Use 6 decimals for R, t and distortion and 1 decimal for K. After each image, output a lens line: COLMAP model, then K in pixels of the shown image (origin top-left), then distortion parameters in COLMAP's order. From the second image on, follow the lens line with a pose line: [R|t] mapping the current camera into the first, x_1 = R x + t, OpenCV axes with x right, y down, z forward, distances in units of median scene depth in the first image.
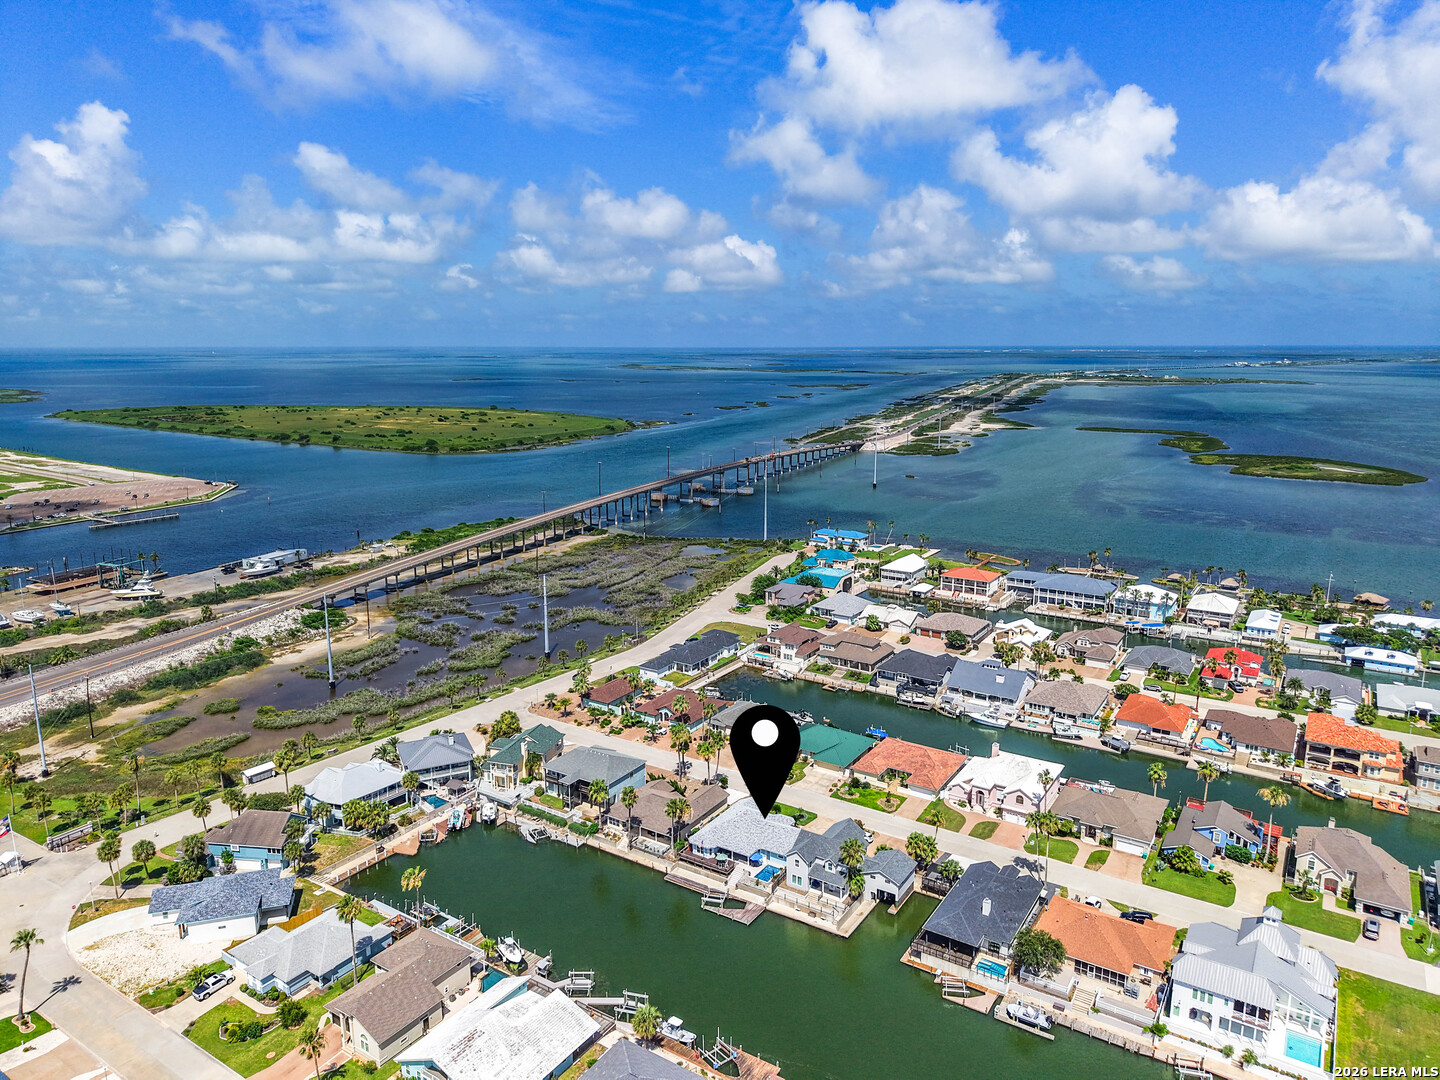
lens RADIAL K [[971.2, 0, 722.8], [0, 971.2, 537.3], [0, 0, 1]] dist [0.049141, -0.055658]
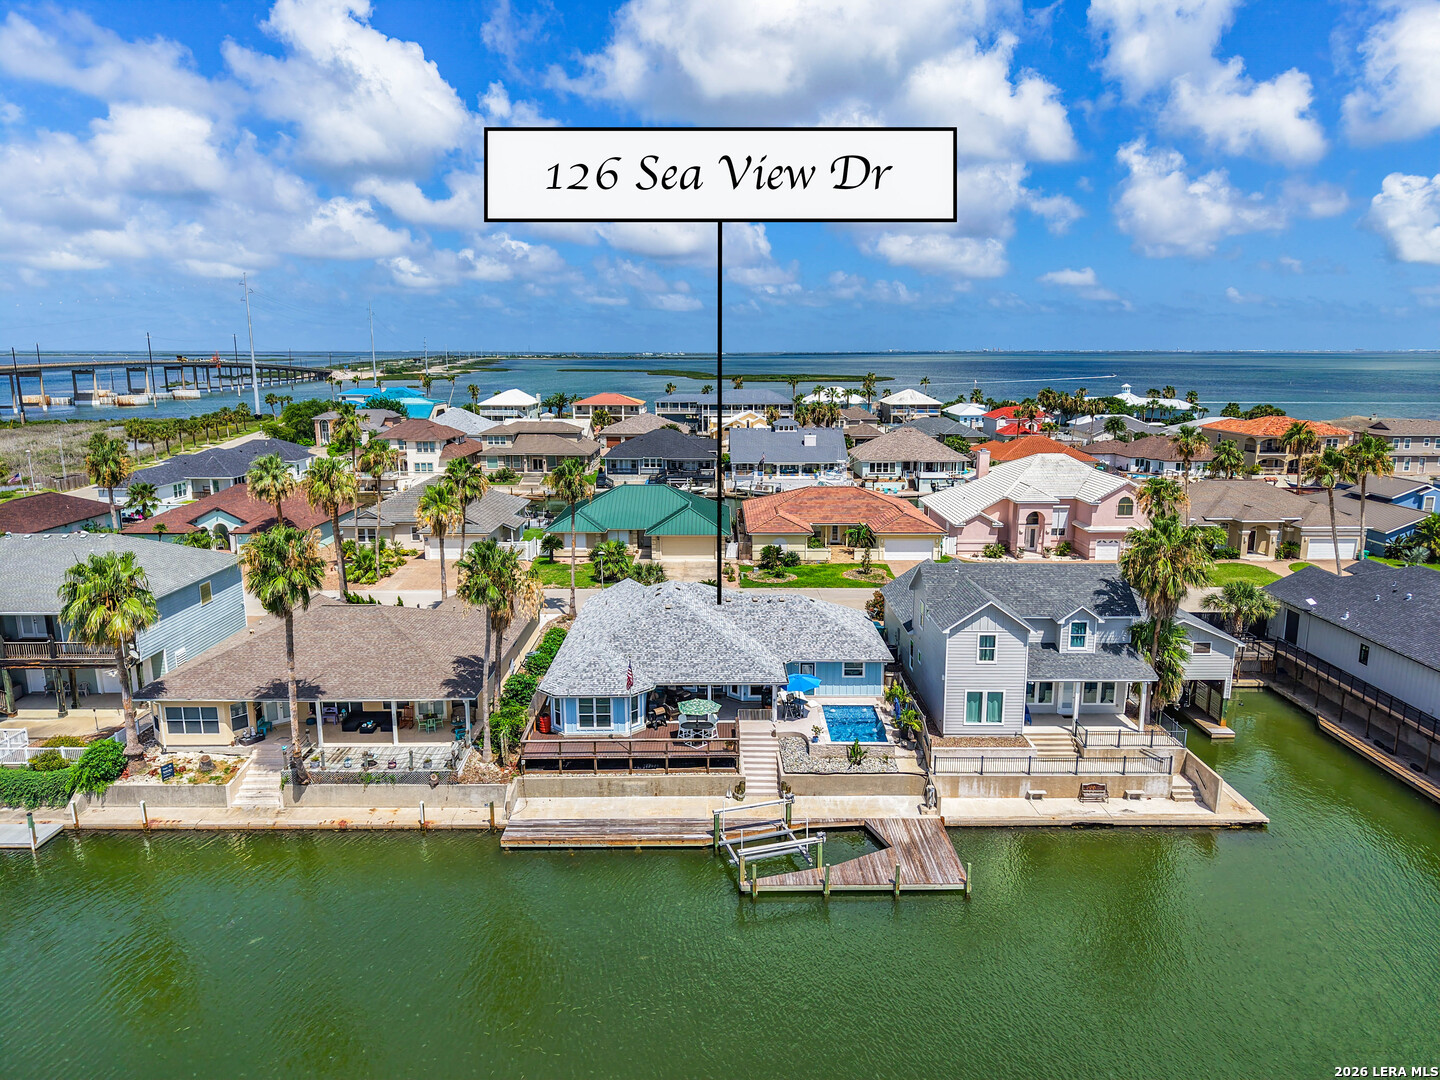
lens RADIAL K [[959.8, 0, 720.0], [0, 959.8, 540.0], [0, 0, 1]] dist [0.030706, -0.031683]
pose [[0.835495, -0.101339, 0.540072, -0.099969], [0.108049, 0.993957, 0.019354, 0.198443], [-0.538770, 0.042184, 0.841396, 0.551187]]
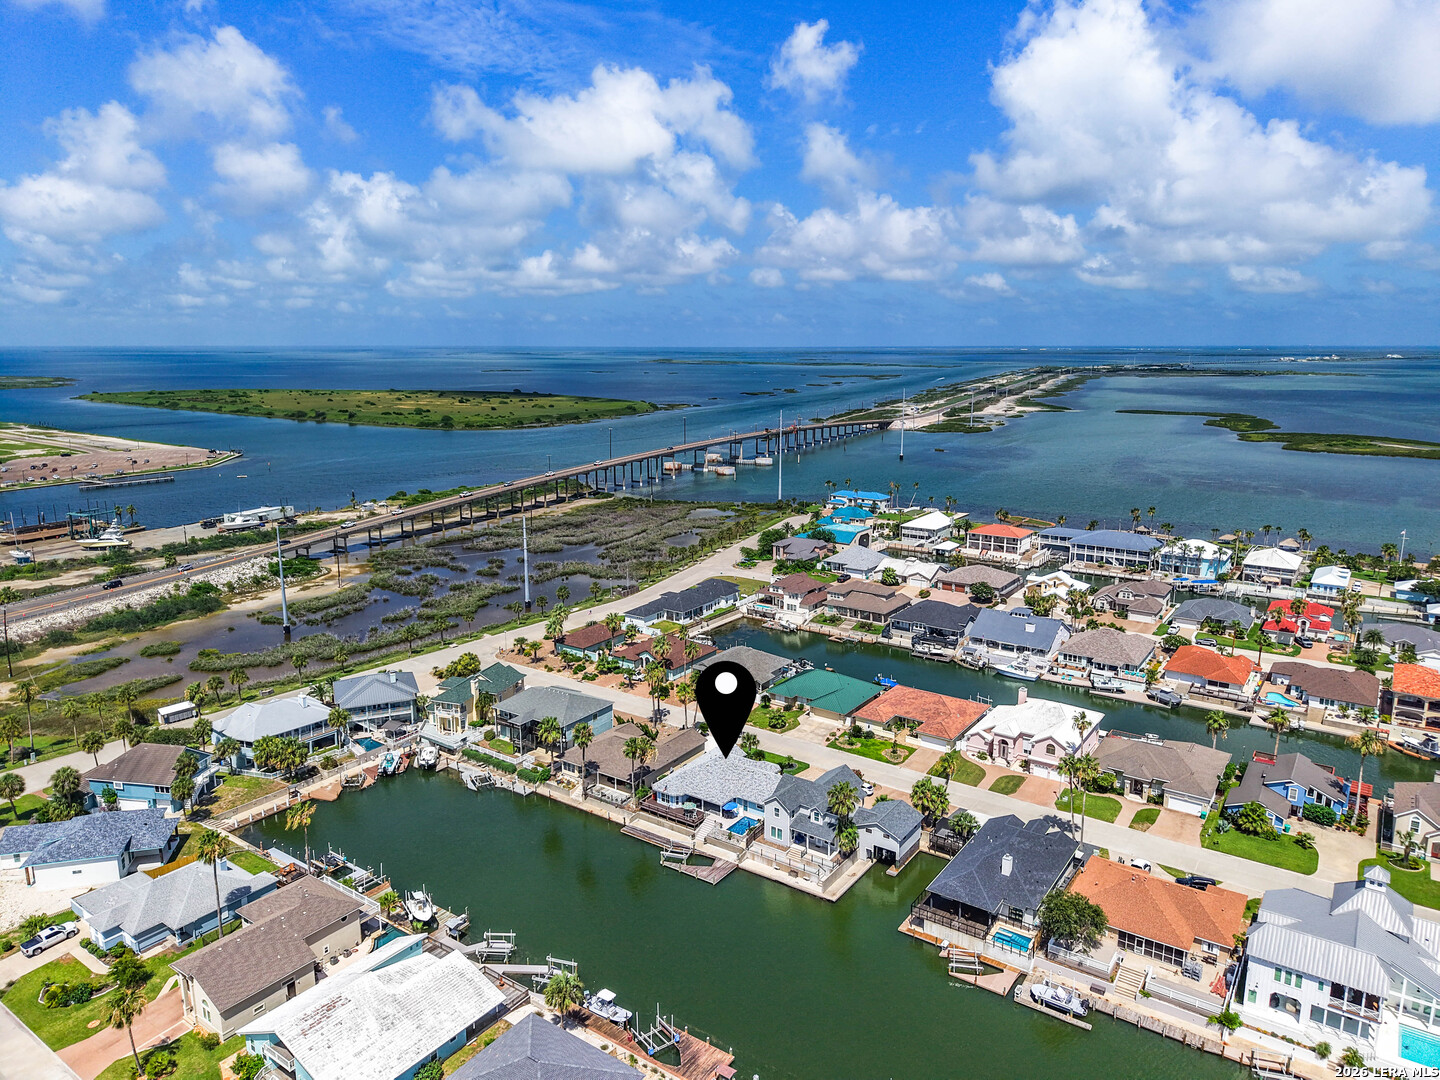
lens RADIAL K [[966.2, 0, 724.5], [0, 966.2, 551.0], [0, 0, 1]] dist [0.046769, -0.047032]
pose [[0.999437, 0.009458, -0.032190, 0.038808], [-0.009076, 0.999887, 0.011984, 0.071160], [0.032299, -0.011685, 0.999410, 0.125422]]
